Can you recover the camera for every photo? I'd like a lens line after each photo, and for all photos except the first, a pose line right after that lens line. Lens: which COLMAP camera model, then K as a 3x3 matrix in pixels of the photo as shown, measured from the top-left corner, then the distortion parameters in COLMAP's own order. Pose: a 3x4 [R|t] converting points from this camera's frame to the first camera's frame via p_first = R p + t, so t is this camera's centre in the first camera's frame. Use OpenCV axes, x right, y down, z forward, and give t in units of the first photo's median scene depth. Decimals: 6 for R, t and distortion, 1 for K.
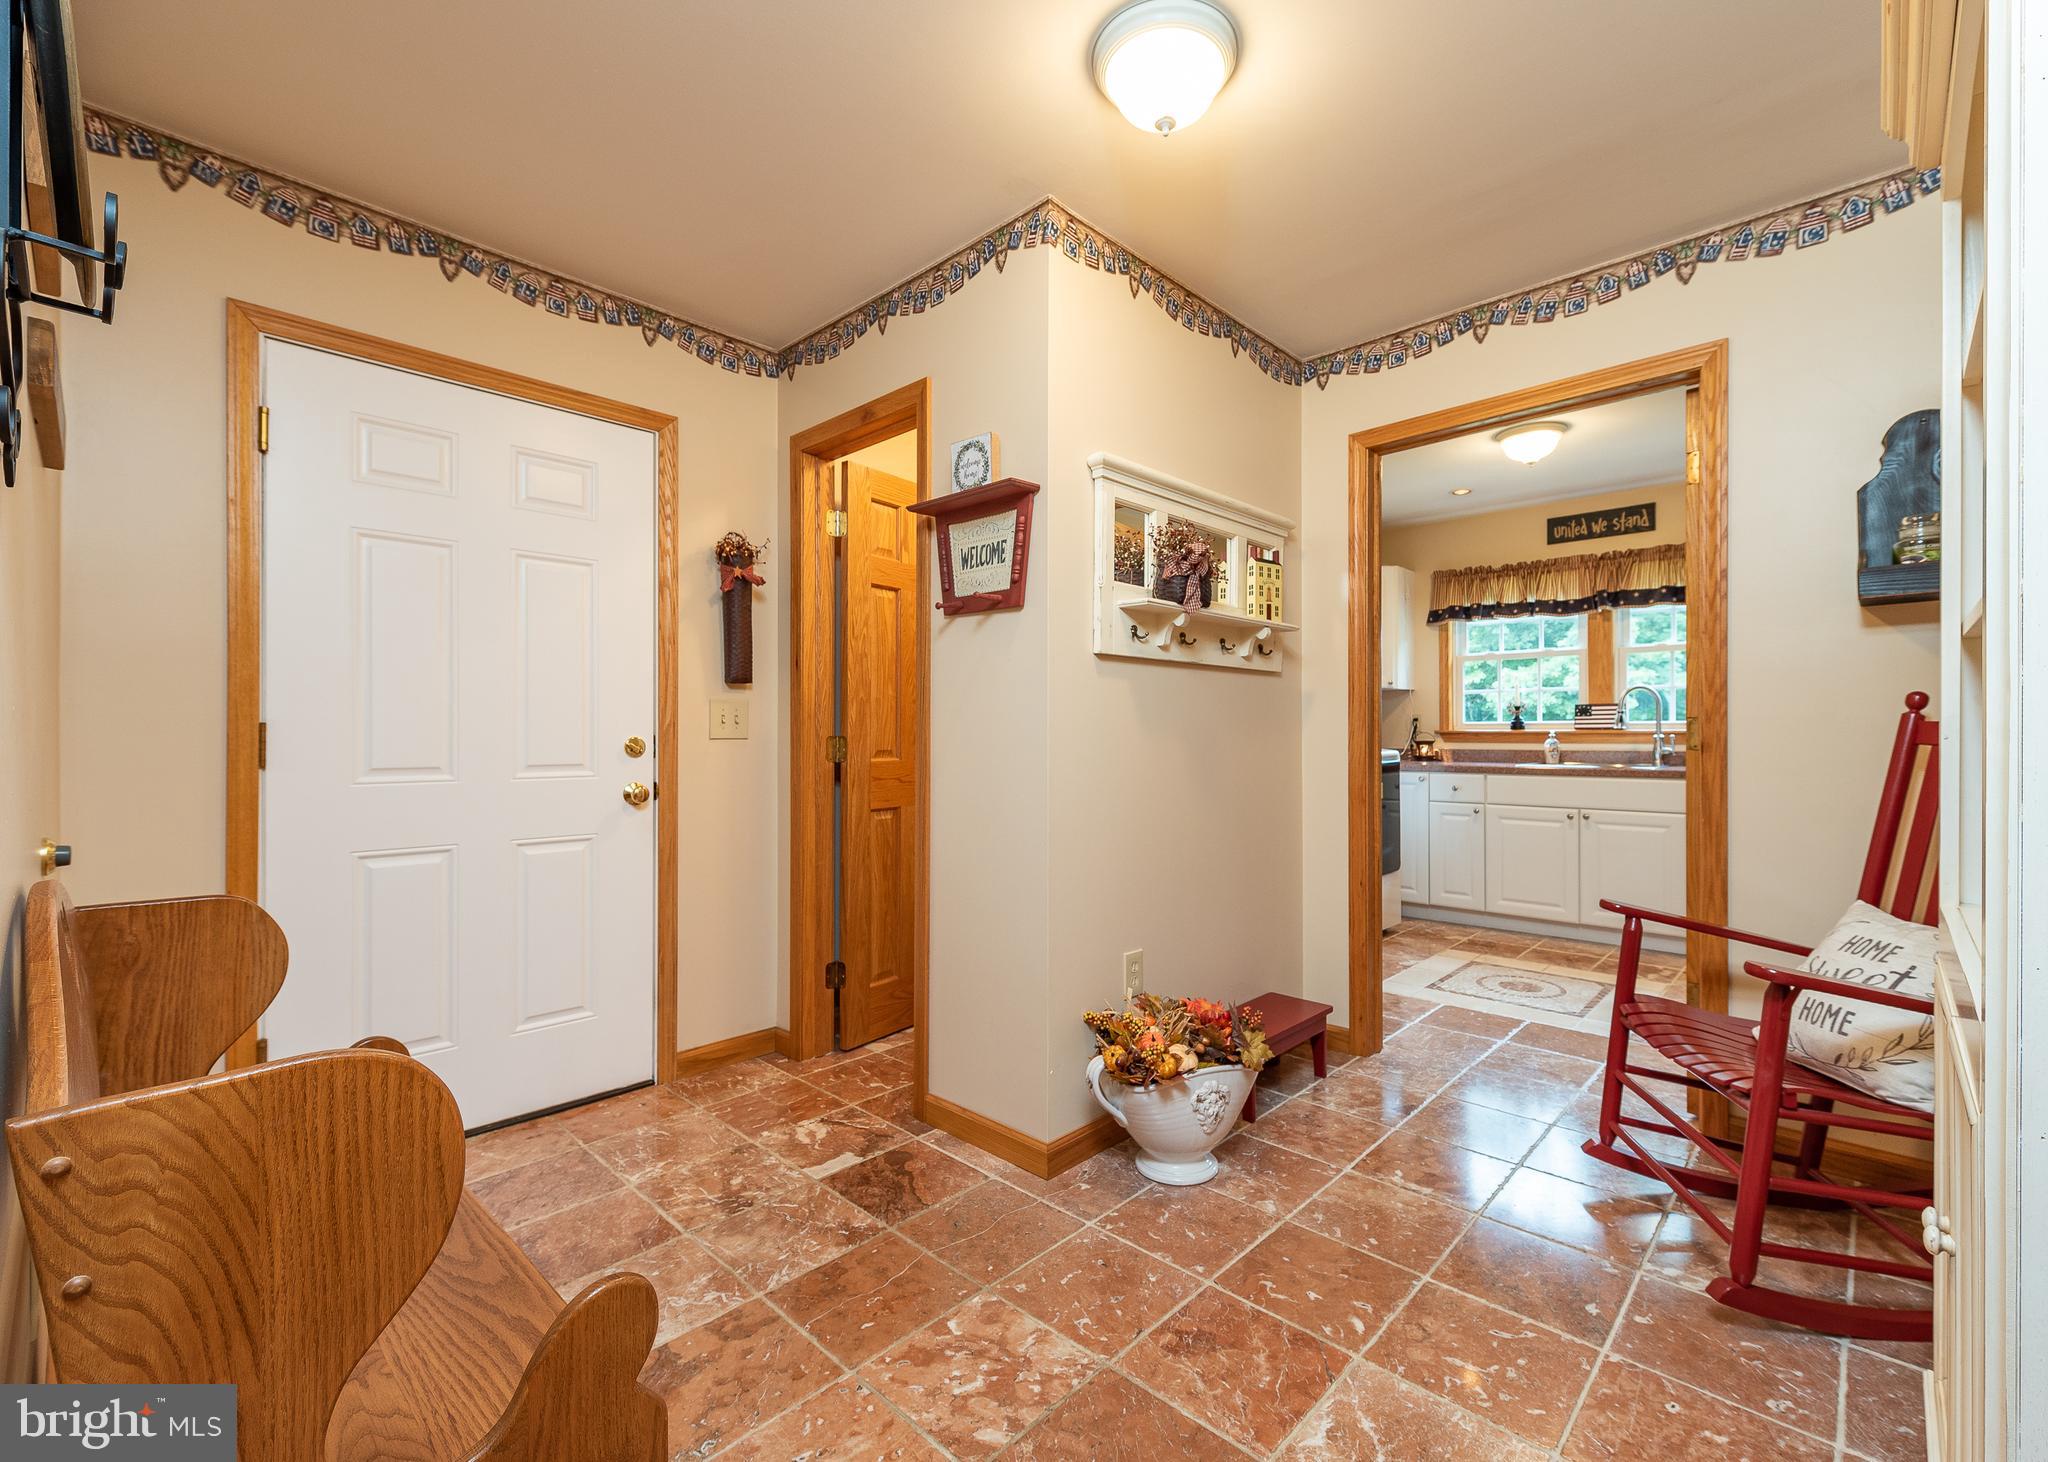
lens RADIAL K [[901.9, 0, 1038.6], [0, 901.9, 736.7], [0, 0, 1]] dist [0.001698, 0.000120]
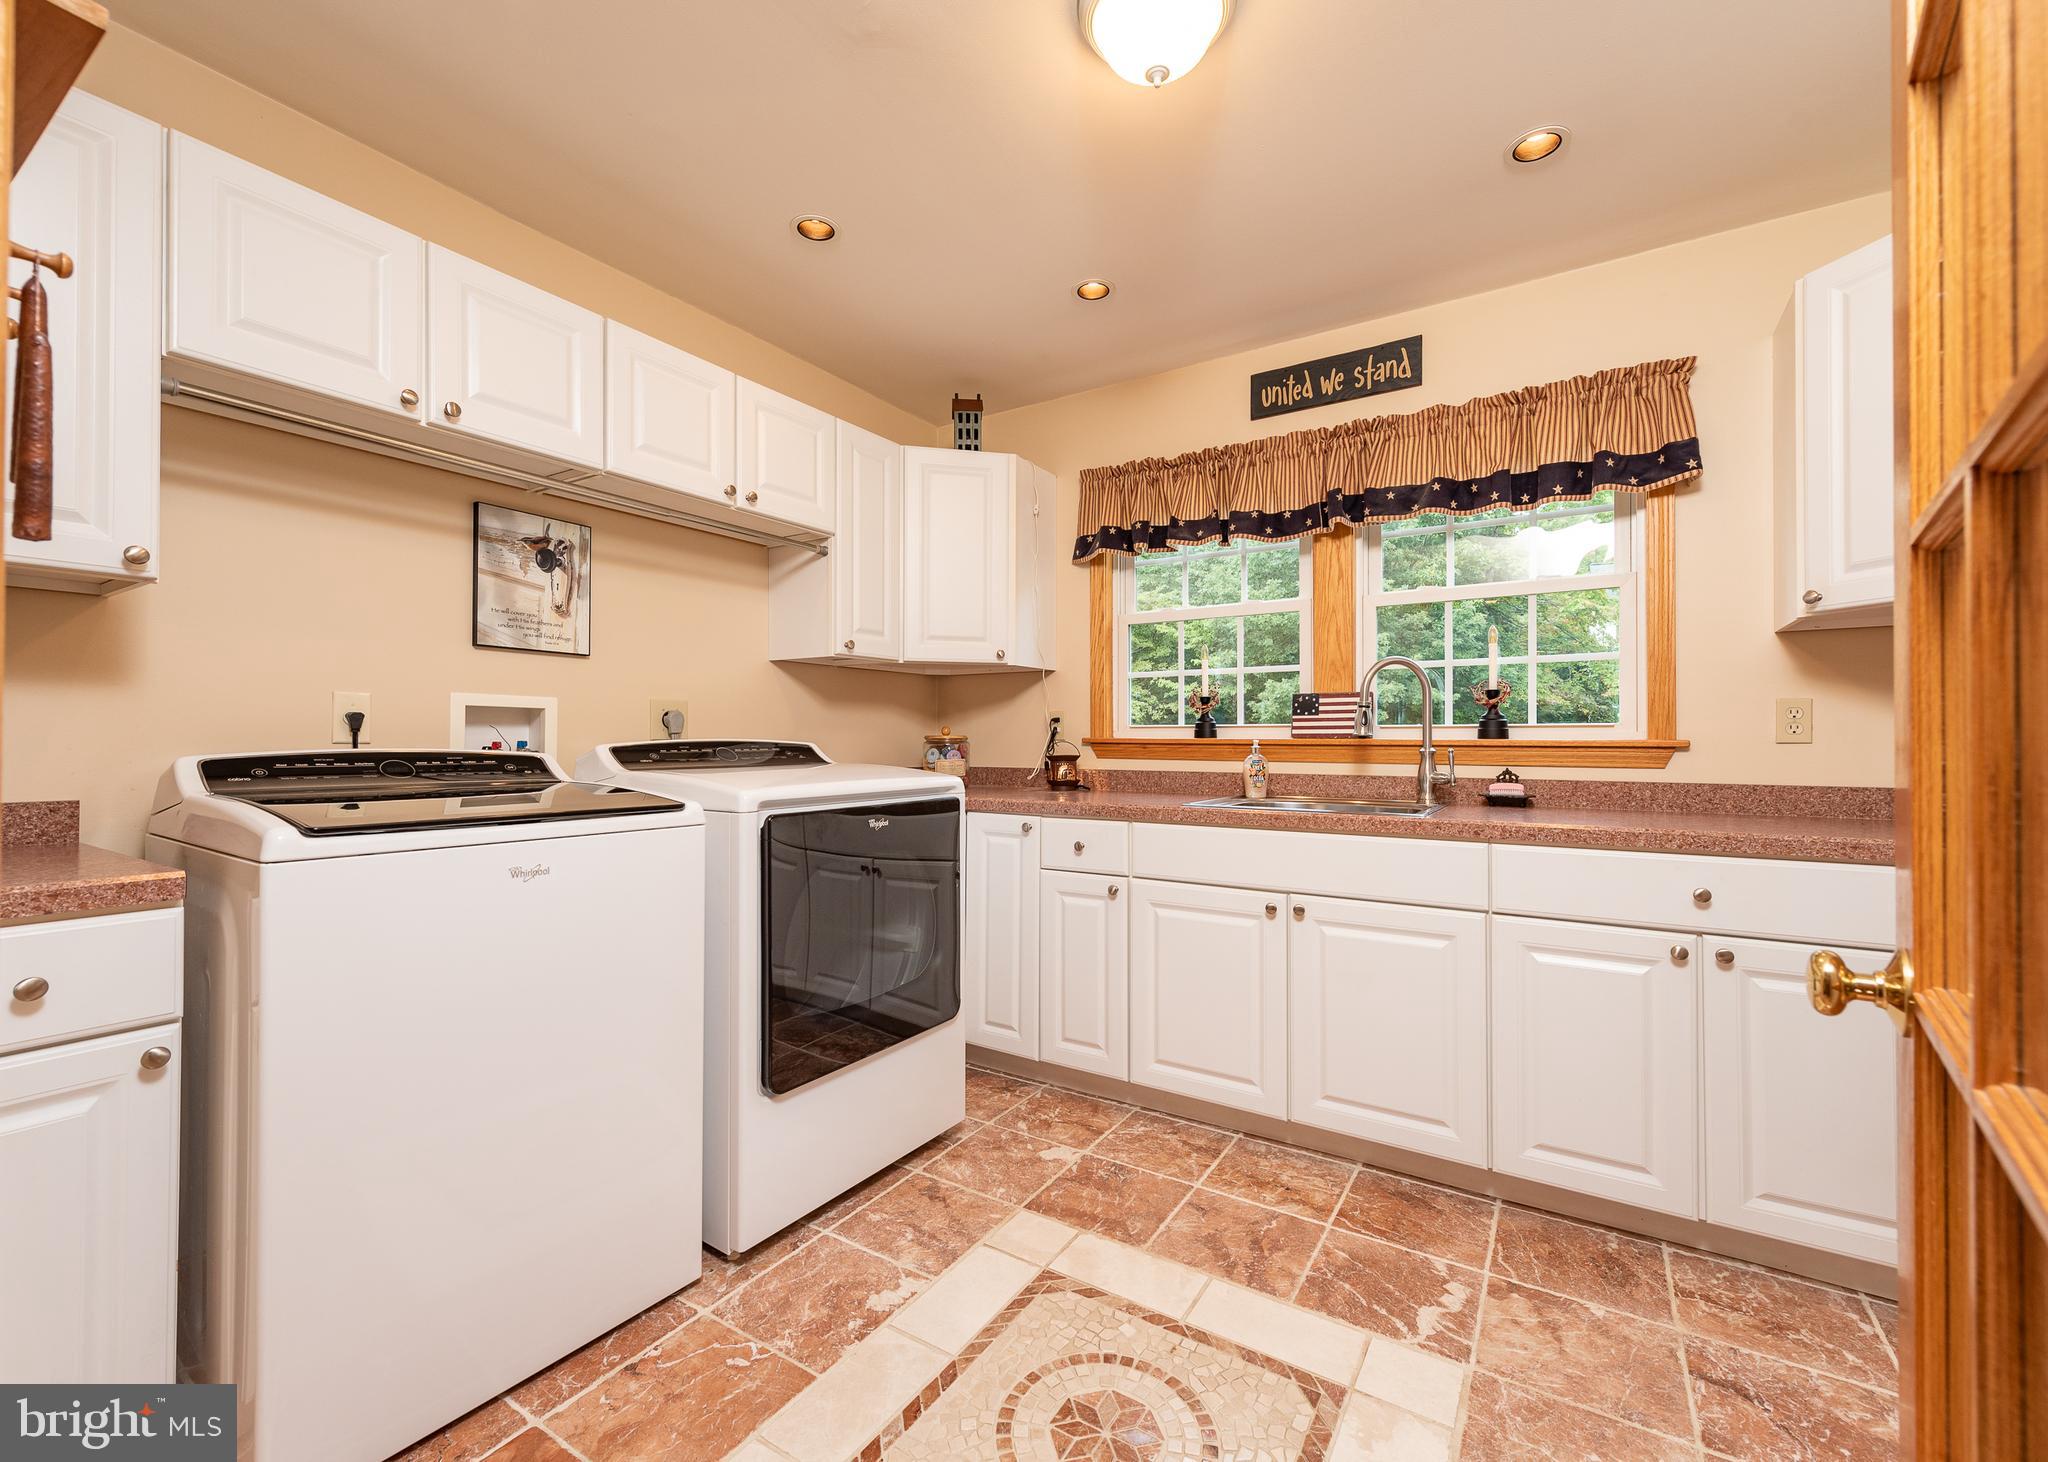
lens RADIAL K [[869.3, 0, 1012.3], [0, 869.3, 732.5], [0, 0, 1]] dist [0.022511, -0.000293]
pose [[0.984154, 0.007669, 0.177148, 0.317699], [-0.005902, 0.999927, -0.010498, -0.004681], [-0.177216, 0.009287, 0.984128, 0.480915]]
